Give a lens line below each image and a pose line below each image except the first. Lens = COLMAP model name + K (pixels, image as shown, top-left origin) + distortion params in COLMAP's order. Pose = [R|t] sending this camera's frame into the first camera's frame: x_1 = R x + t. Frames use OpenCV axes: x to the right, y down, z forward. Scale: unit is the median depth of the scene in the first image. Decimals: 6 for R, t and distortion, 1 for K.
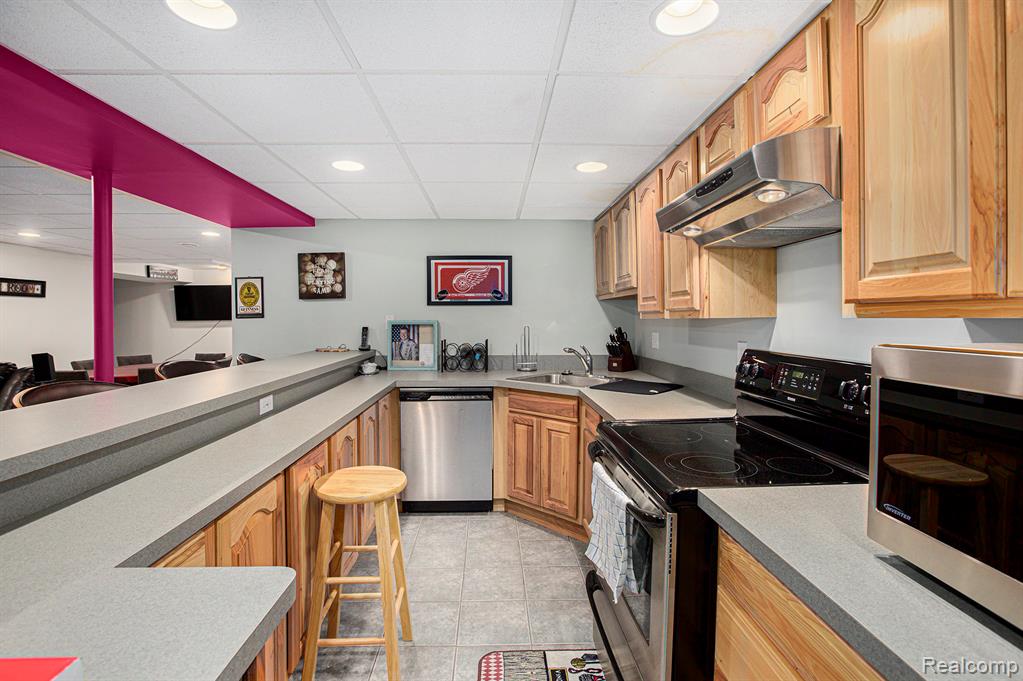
lens RADIAL K [[468.2, 0, 507.8], [0, 468.2, 330.4], [0, 0, 1]] dist [-0.072230, 0.033760]
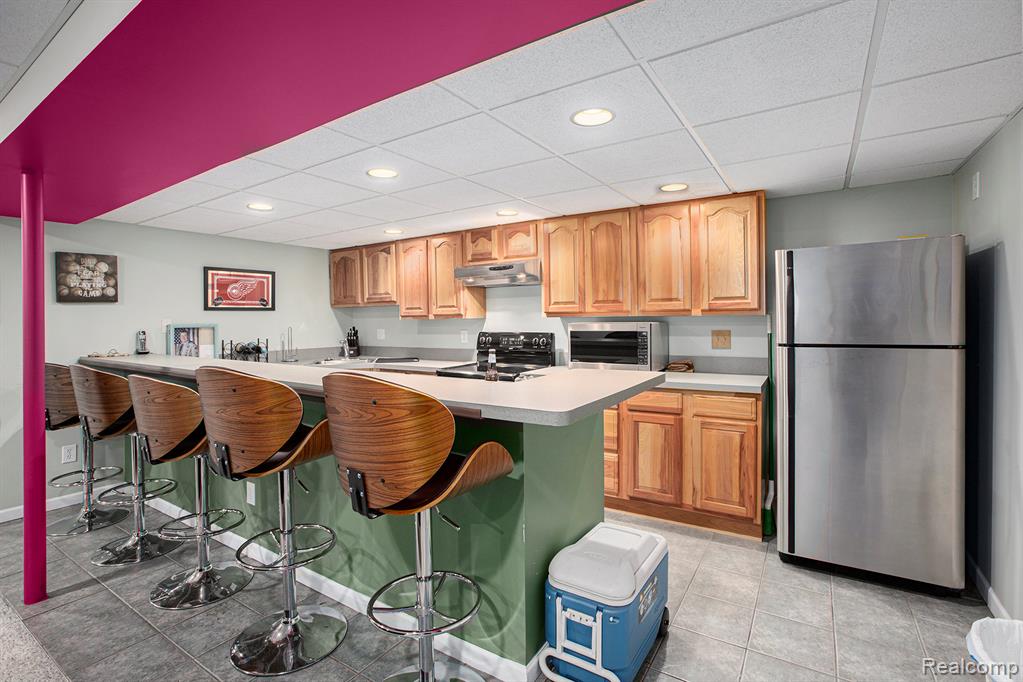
lens RADIAL K [[468.2, 0, 507.8], [0, 468.2, 330.9], [0, 0, 1]] dist [-0.072230, 0.033760]
pose [[0.585530, -0.024321, 0.810286, -0.647821], [0.032426, 0.999453, 0.006567, 0.012028], [-0.810002, 0.022430, 0.585998, -0.235003]]
